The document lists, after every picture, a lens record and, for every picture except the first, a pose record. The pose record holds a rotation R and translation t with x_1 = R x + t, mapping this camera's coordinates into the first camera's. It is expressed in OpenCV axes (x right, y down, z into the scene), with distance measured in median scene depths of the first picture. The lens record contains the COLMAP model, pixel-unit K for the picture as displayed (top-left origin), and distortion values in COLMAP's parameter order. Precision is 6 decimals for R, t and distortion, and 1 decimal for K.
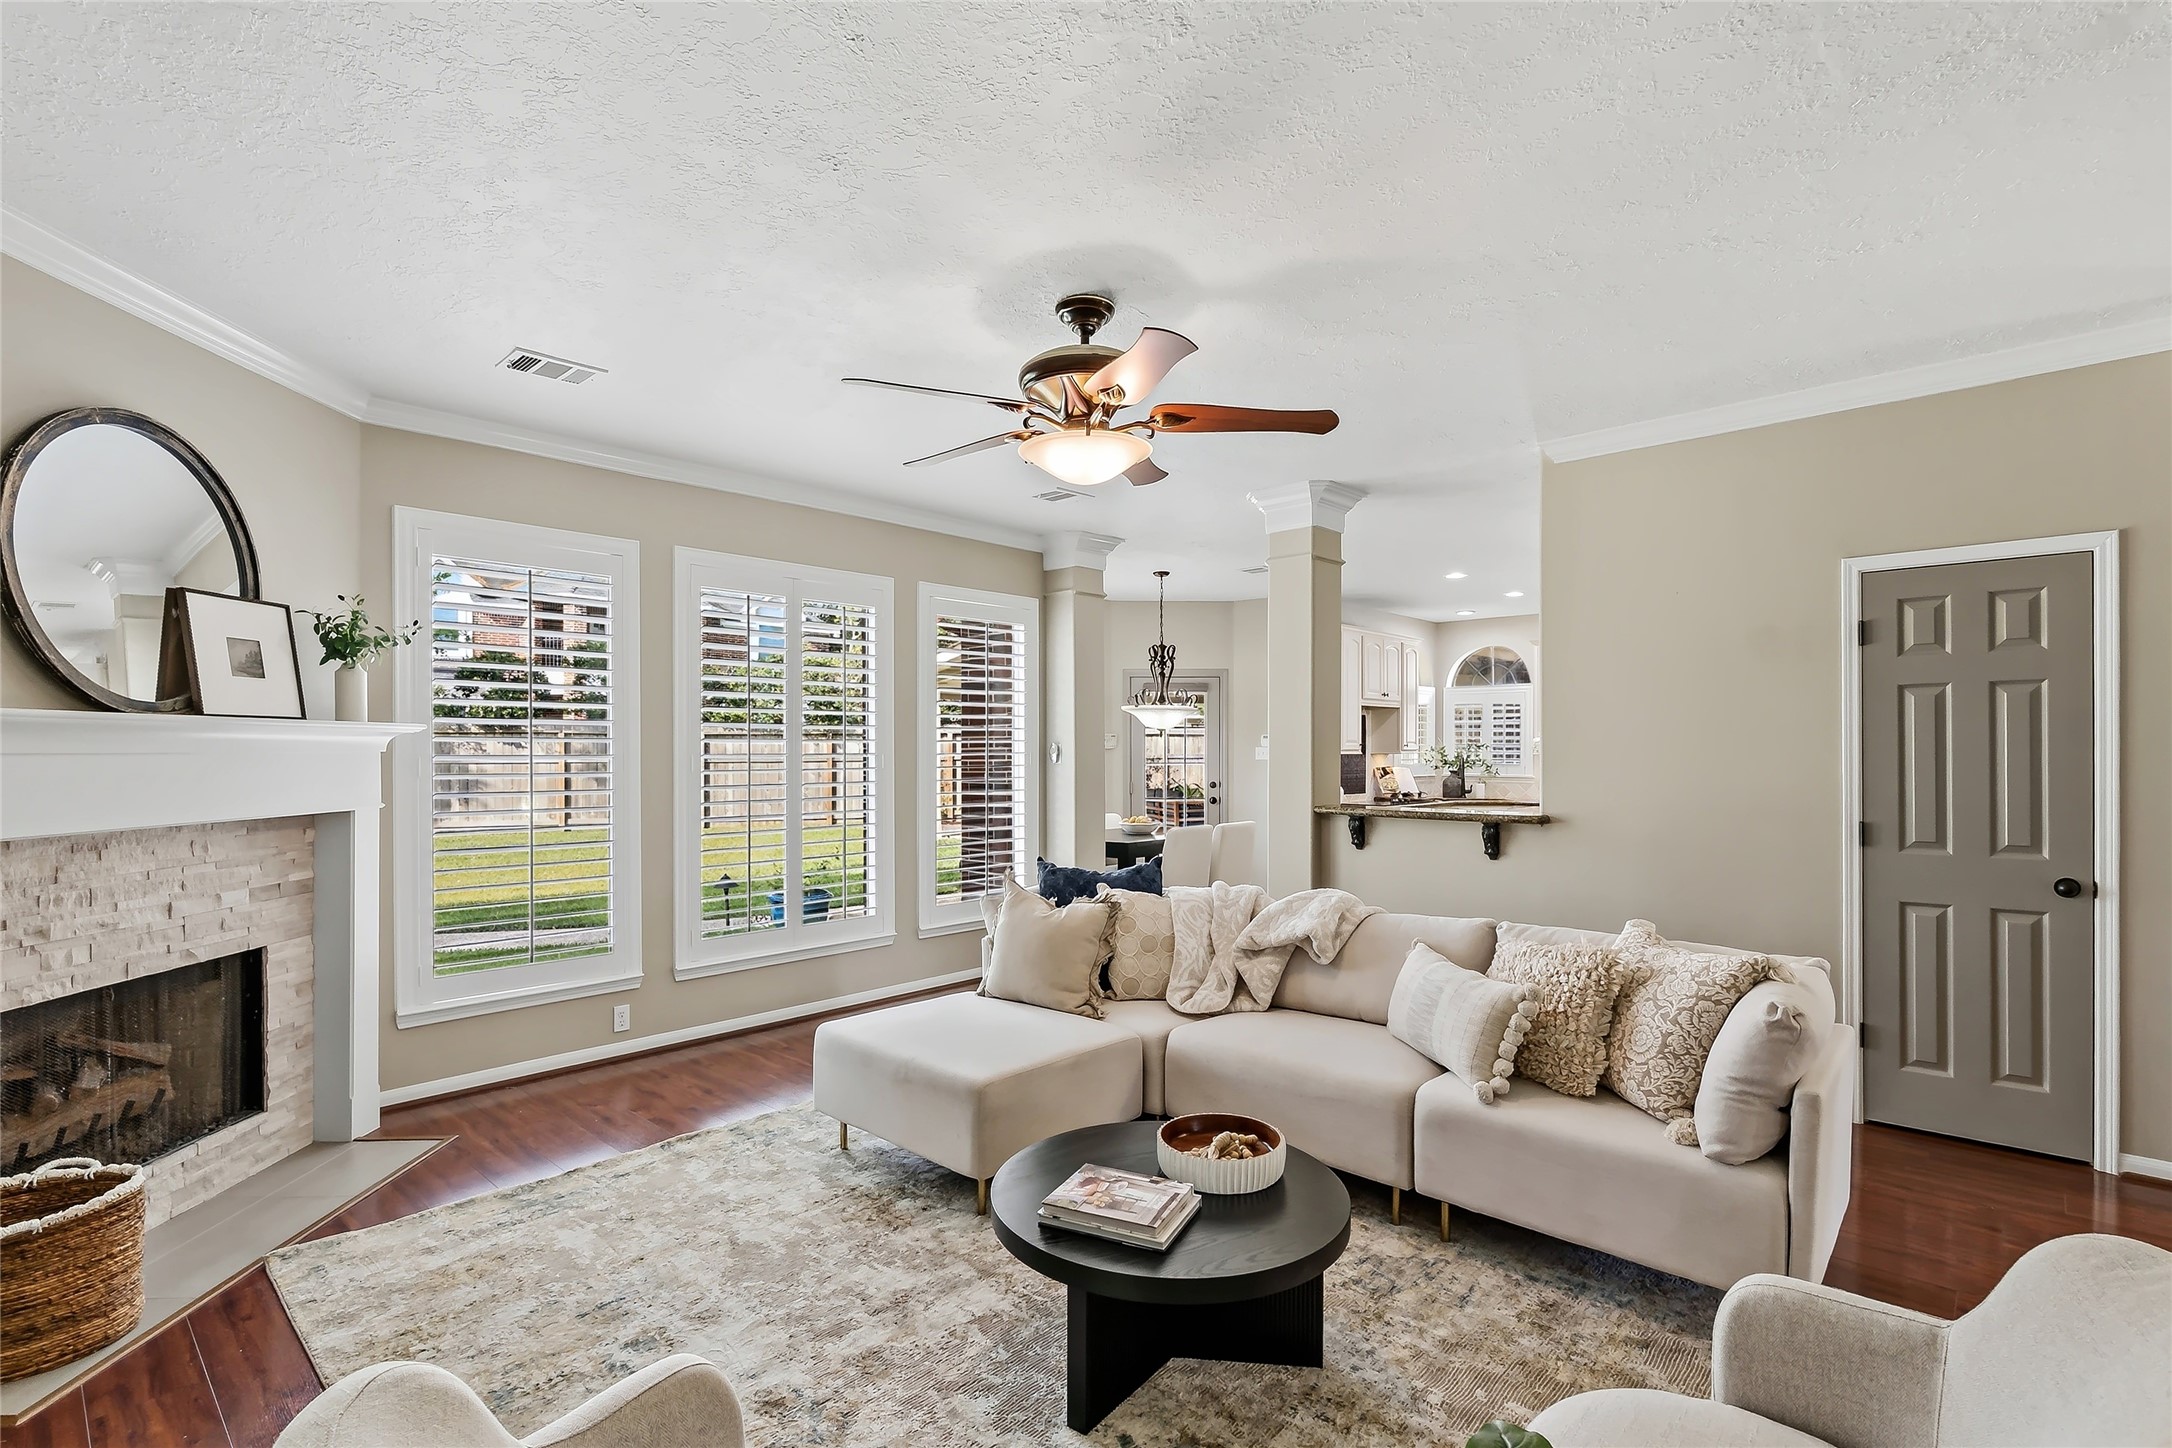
lens RADIAL K [[1011.0, 0, 1074.5], [0, 1011.0, 752.8], [0, 0, 1]] dist [-0.002085, -0.000914]
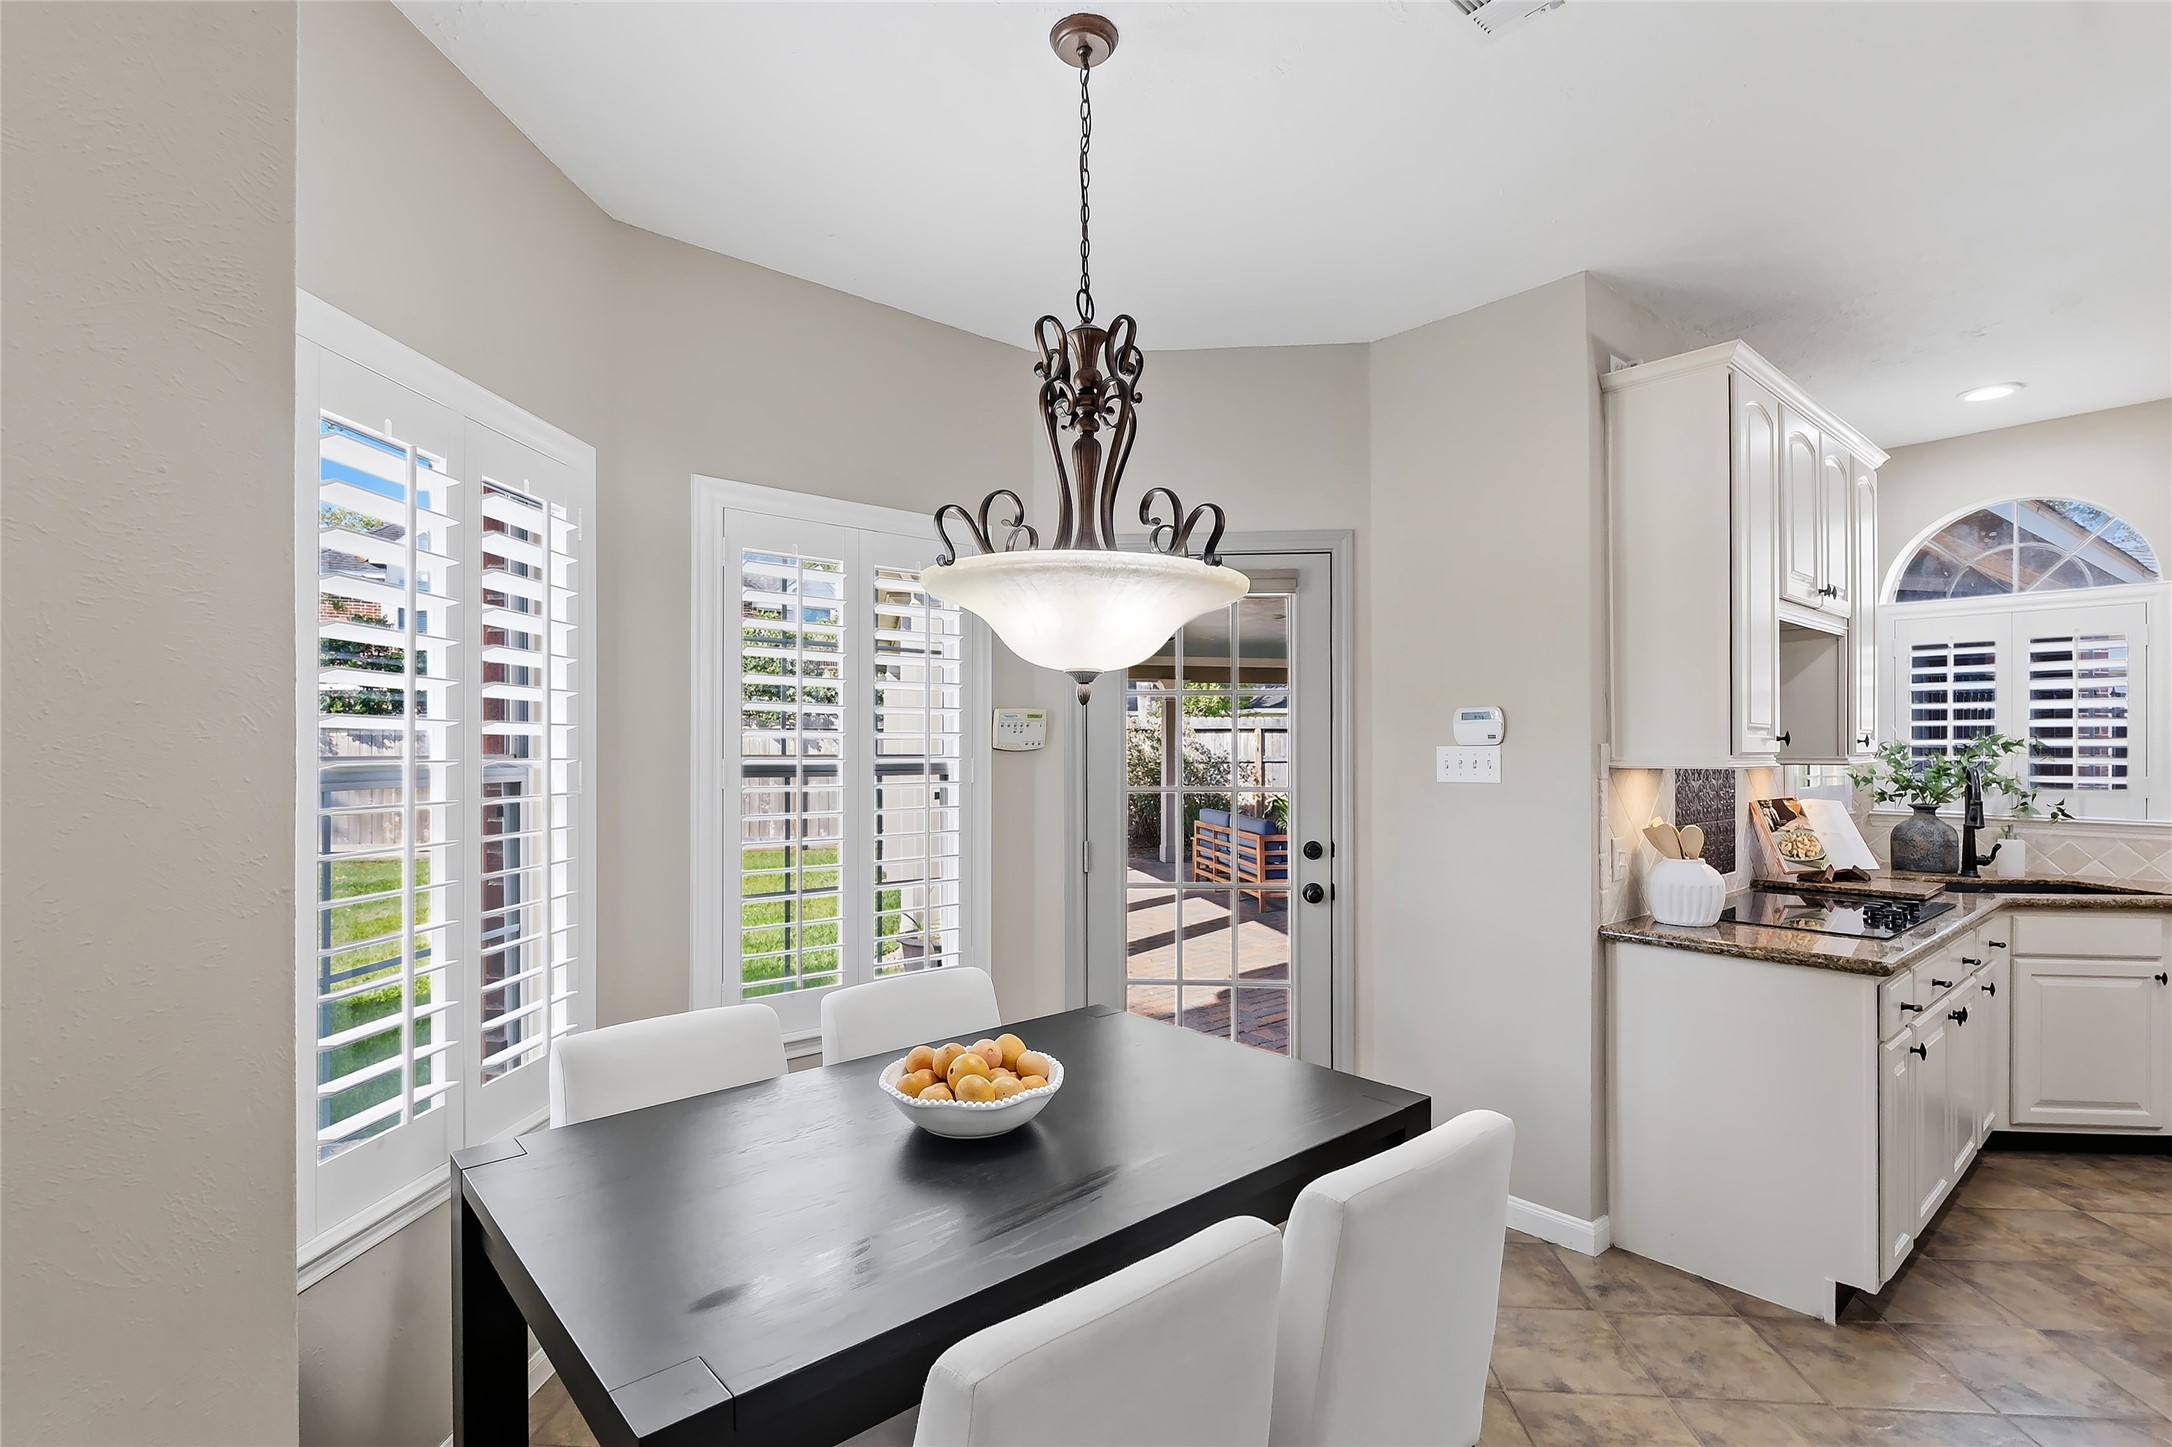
lens RADIAL K [[1011.0, 0, 1079.1], [0, 1011.0, 738.4], [0, 0, 1]] dist [-0.002085, -0.000914]
pose [[0.994257, 0.003405, -0.106964, 0.087869], [-0.004045, 0.999975, -0.005763, -0.005301], [0.106942, 0.006163, 0.994246, 0.600143]]
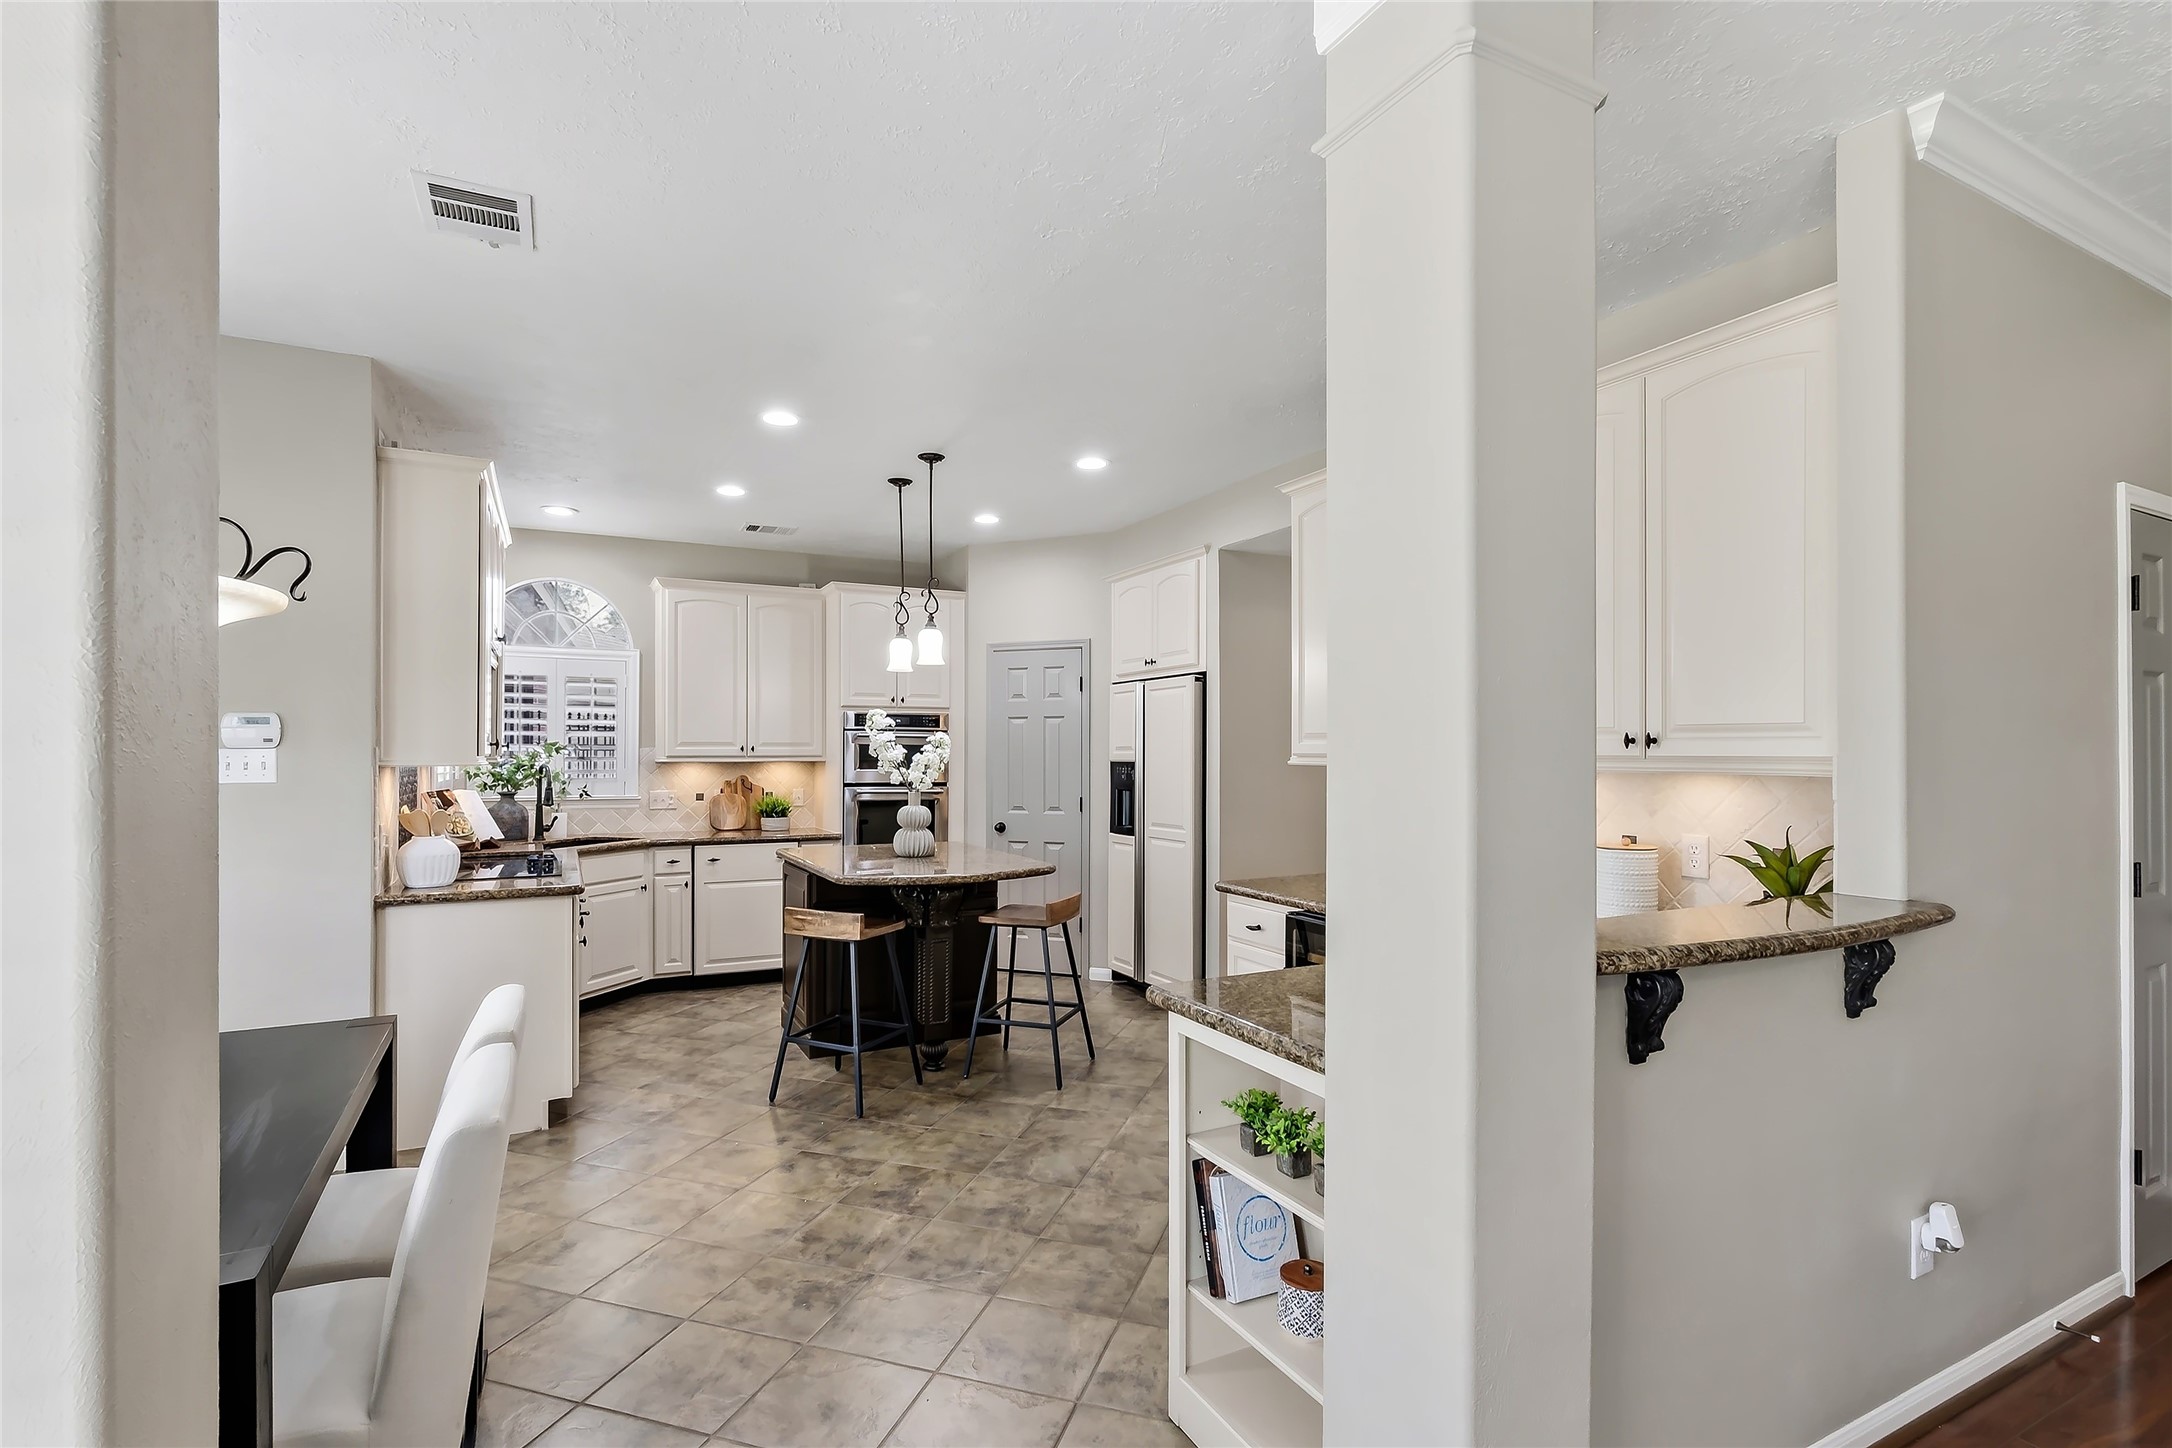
lens RADIAL K [[1011.0, 0, 1080.3], [0, 1011.0, 746.9], [0, 0, 1]] dist [-0.002085, -0.000914]
pose [[0.329453, 0.007123, 0.944145, -0.049157], [-0.002526, 0.999975, -0.006663, -0.004429], [-0.944168, -0.000190, 0.329463, 0.553222]]
